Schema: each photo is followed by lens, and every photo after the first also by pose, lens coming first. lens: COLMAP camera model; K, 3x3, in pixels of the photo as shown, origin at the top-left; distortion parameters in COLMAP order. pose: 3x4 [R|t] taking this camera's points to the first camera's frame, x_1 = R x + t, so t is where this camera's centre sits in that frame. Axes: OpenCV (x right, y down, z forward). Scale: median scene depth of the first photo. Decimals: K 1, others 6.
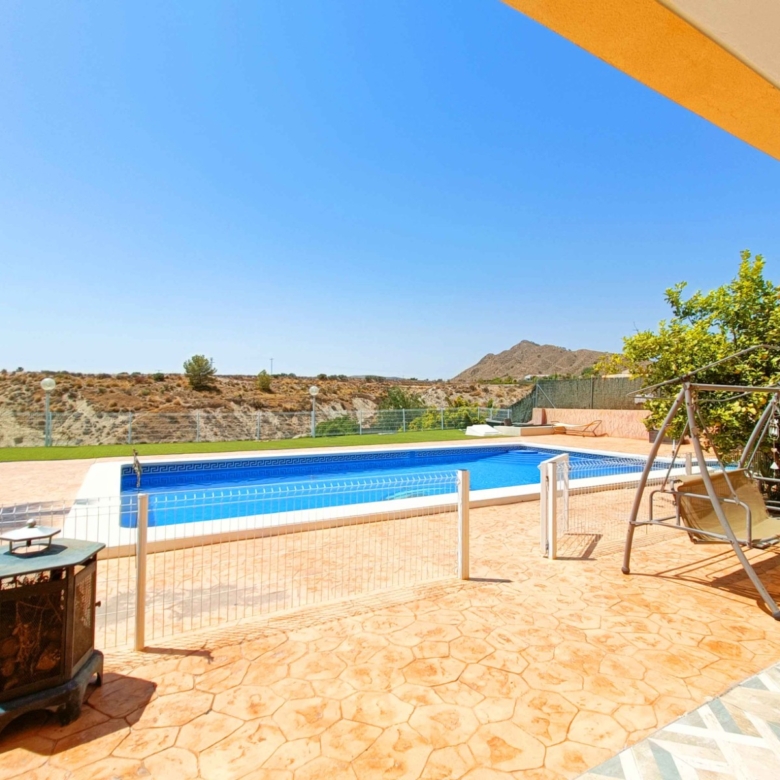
lens RADIAL K [[467.1, 0, 397.0], [0, 467.1, 390.6], [0, 0, 1]] dist [0.008880, -0.002706]
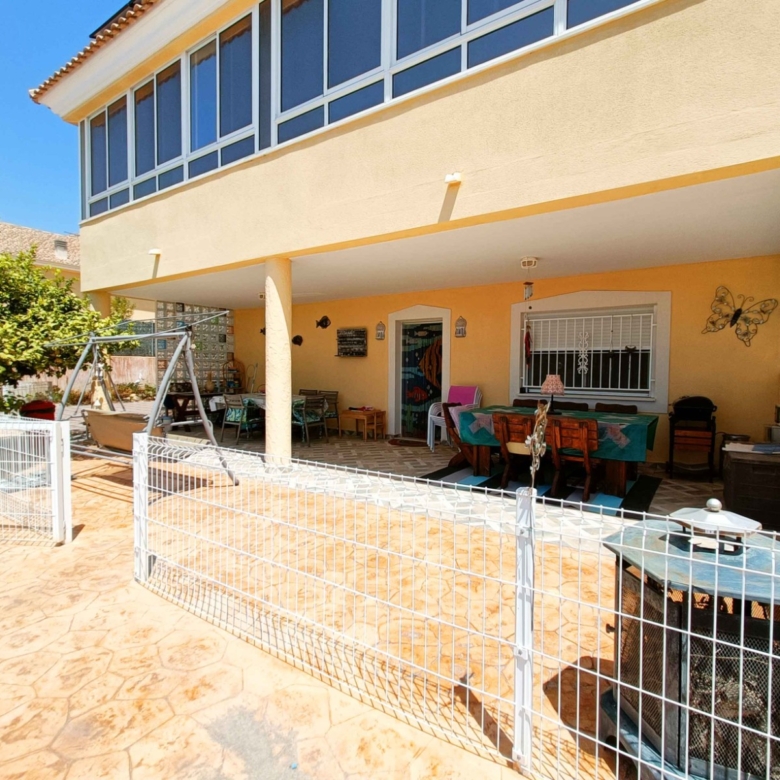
lens RADIAL K [[467.1, 0, 389.2], [0, 467.1, 383.0], [0, 0, 1]] dist [0.008880, -0.002706]
pose [[-0.414681, -0.040308, 0.909074, -0.809221], [-0.030350, 0.999075, 0.030455, 0.074181], [-0.909461, -0.014961, -0.415521, 1.154116]]
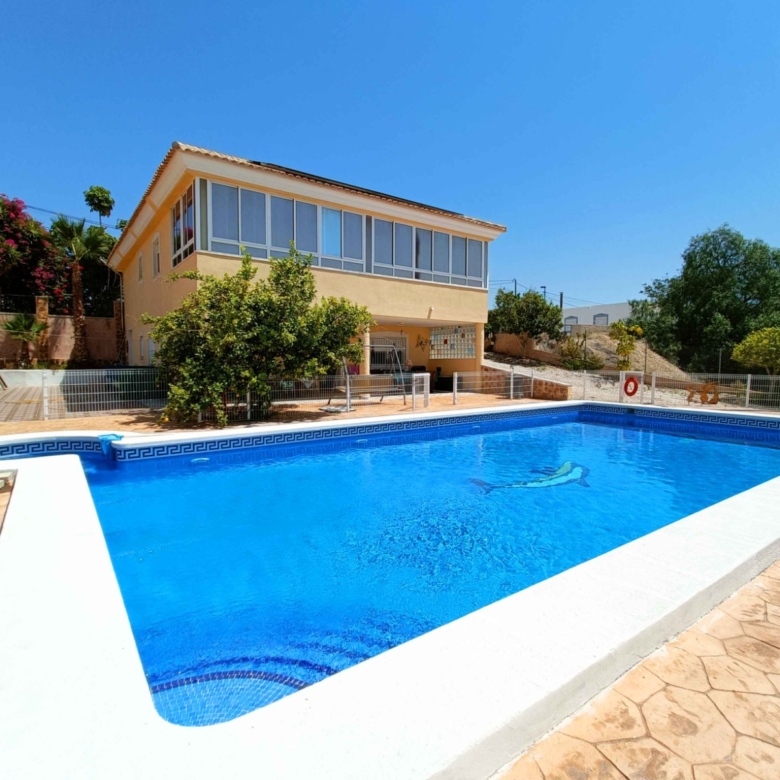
lens RADIAL K [[467.1, 0, 389.7], [0, 467.1, 390.3], [0, 0, 1]] dist [0.008880, -0.002706]
pose [[-0.995366, -0.005851, -0.095983, 0.909904], [-0.010017, 0.999026, 0.042974, 0.184212], [0.095638, 0.043736, -0.994455, 4.734326]]
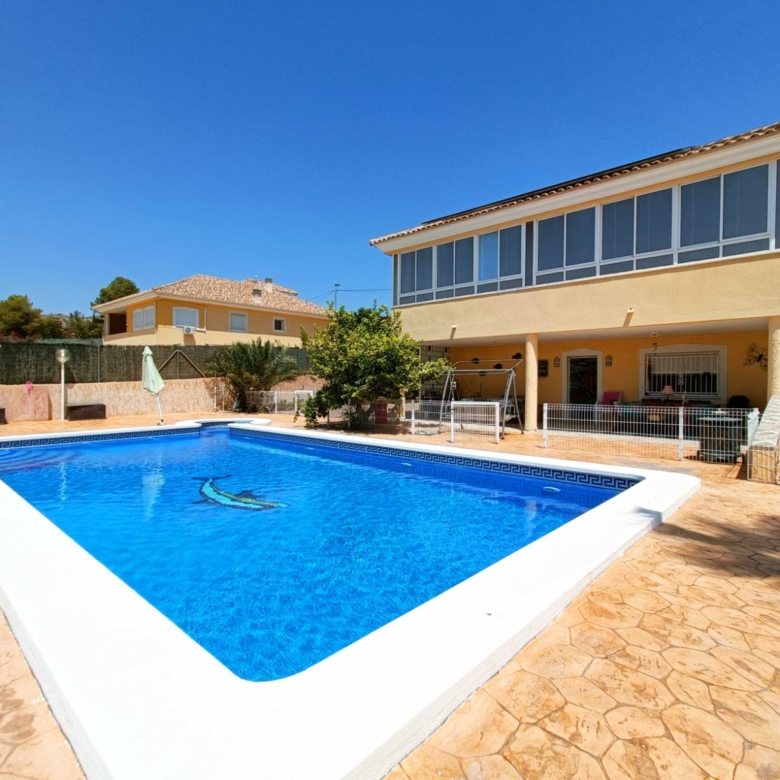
lens RADIAL K [[467.1, 0, 392.4], [0, 467.1, 389.7], [0, 0, 1]] dist [0.008880, -0.002706]
pose [[-0.291291, -0.026797, 0.956259, -2.178442], [-0.024255, 0.999493, 0.020620, 0.084102], [-0.956327, -0.017187, -0.291793, 2.783073]]
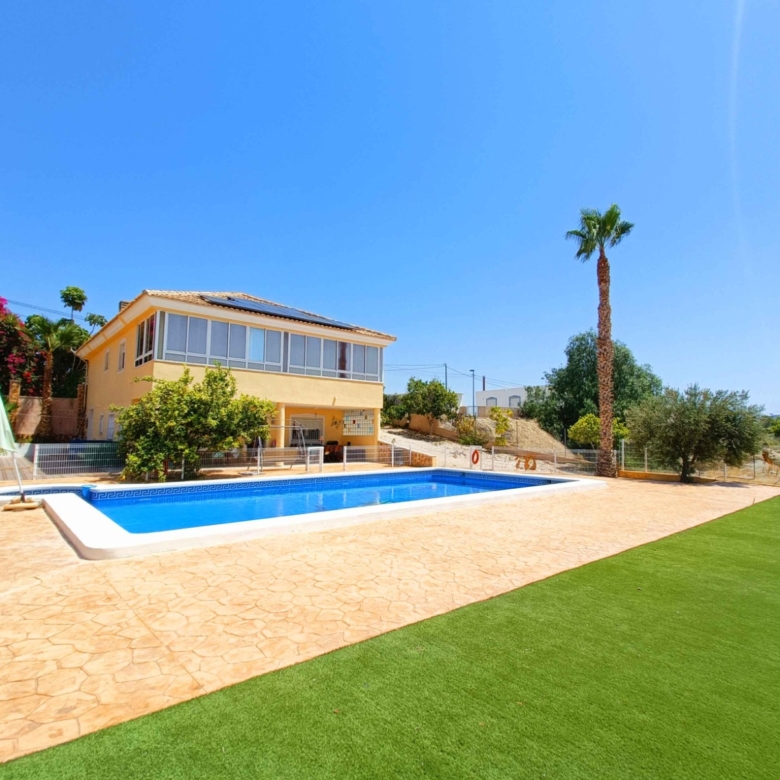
lens RADIAL K [[467.1, 0, 386.8], [0, 467.1, 391.1], [0, 0, 1]] dist [0.008880, -0.002706]
pose [[-0.985041, -0.031697, -0.169380, 0.482828], [-0.012459, 0.993465, -0.113458, 0.170563], [0.171869, -0.109650, -0.978998, 6.103948]]
